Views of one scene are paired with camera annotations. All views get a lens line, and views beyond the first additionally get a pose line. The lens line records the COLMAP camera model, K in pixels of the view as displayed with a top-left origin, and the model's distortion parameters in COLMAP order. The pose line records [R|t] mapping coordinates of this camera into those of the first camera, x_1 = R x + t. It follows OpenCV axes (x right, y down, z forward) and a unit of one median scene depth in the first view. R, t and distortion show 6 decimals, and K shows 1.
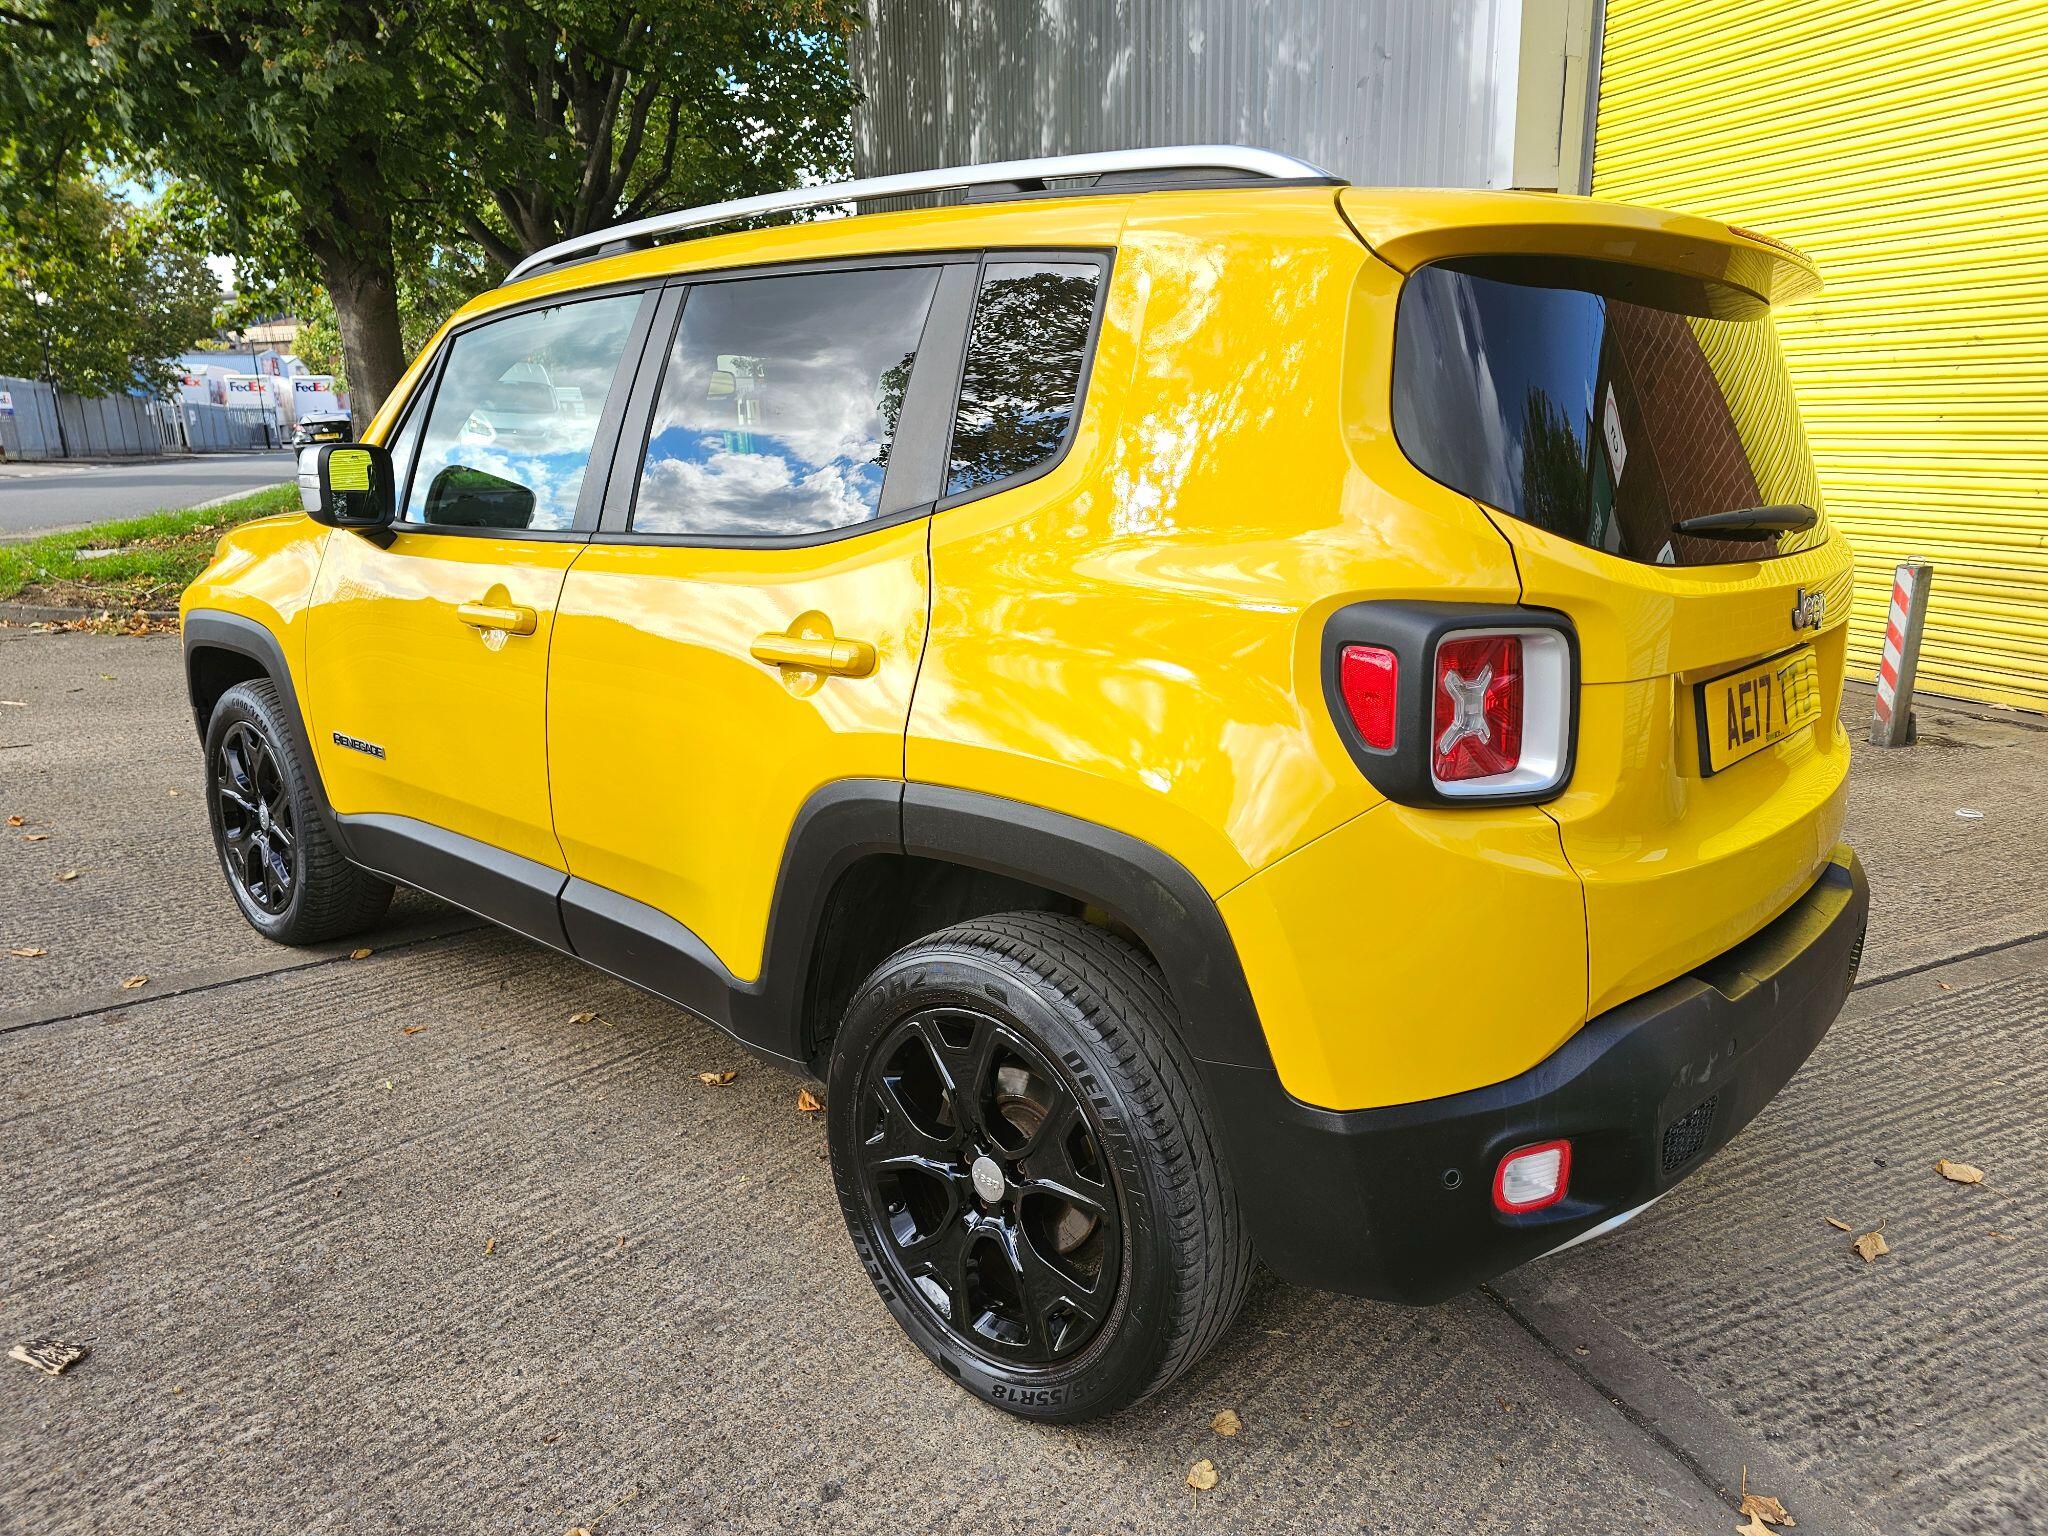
lens RADIAL K [[1375.7, 0, 1042.2], [0, 1375.7, 772.1], [0, 0, 1]] dist [0.035700, -0.022936]
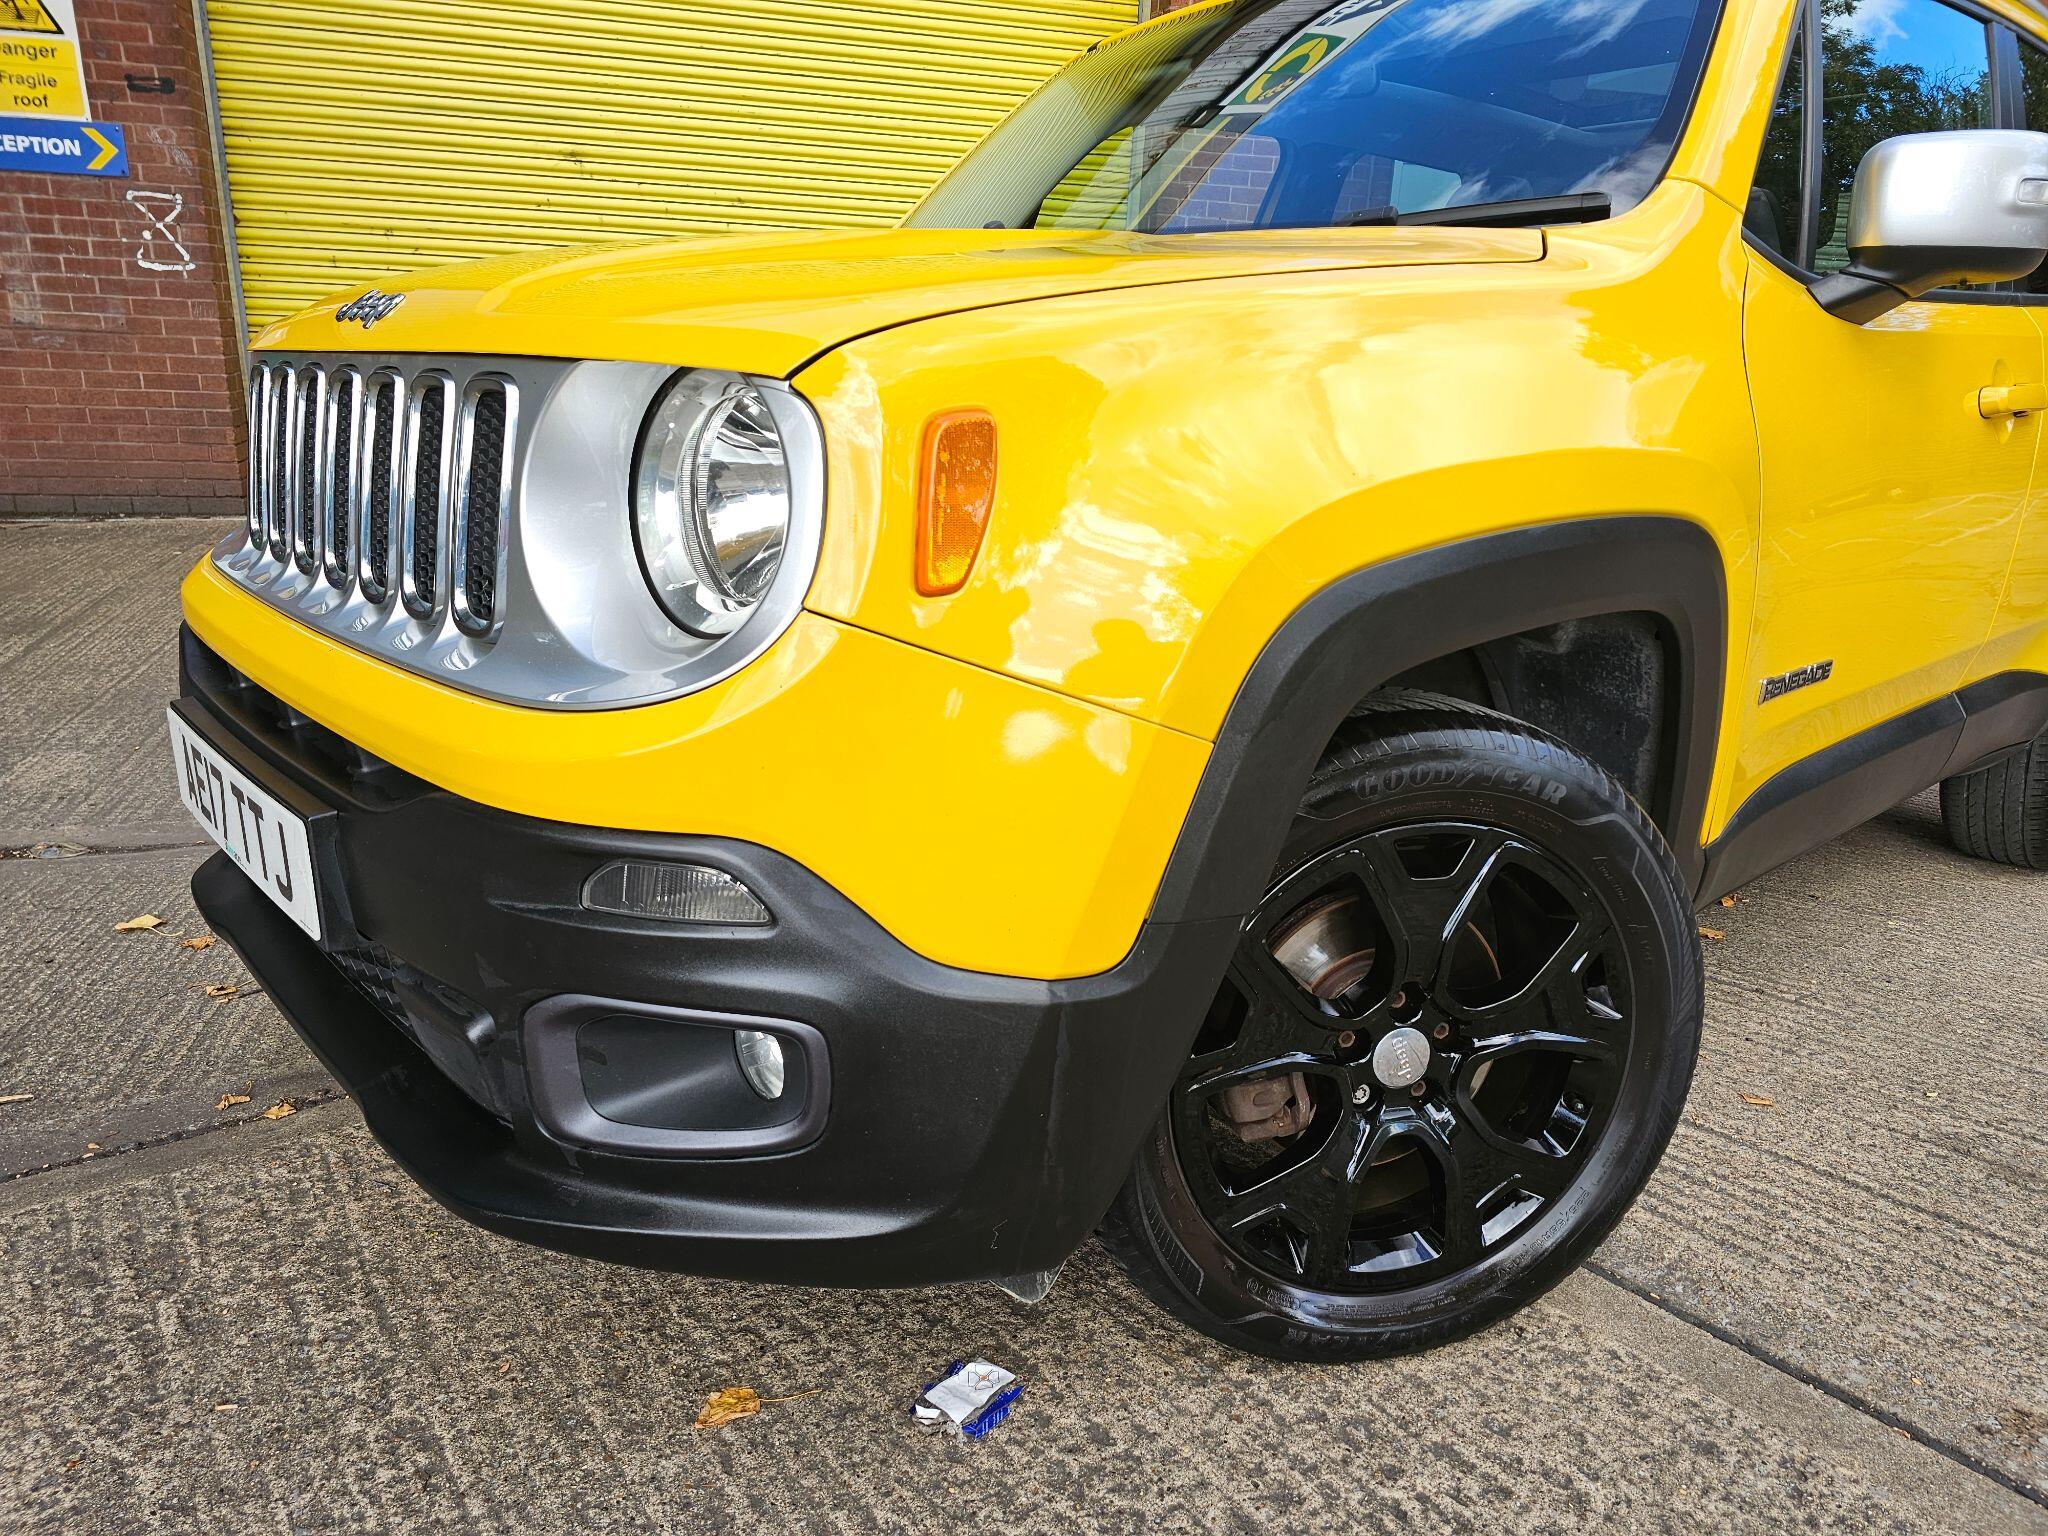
lens RADIAL K [[1375.7, 0, 1027.4], [0, 1375.7, 769.4], [0, 0, 1]] dist [0.035700, -0.022936]
pose [[0.110309, -0.283181, 0.952702, -1.244683], [0.206859, 0.944102, 0.256673, -0.226132], [-0.972132, 0.168762, 0.162721, 1.408012]]
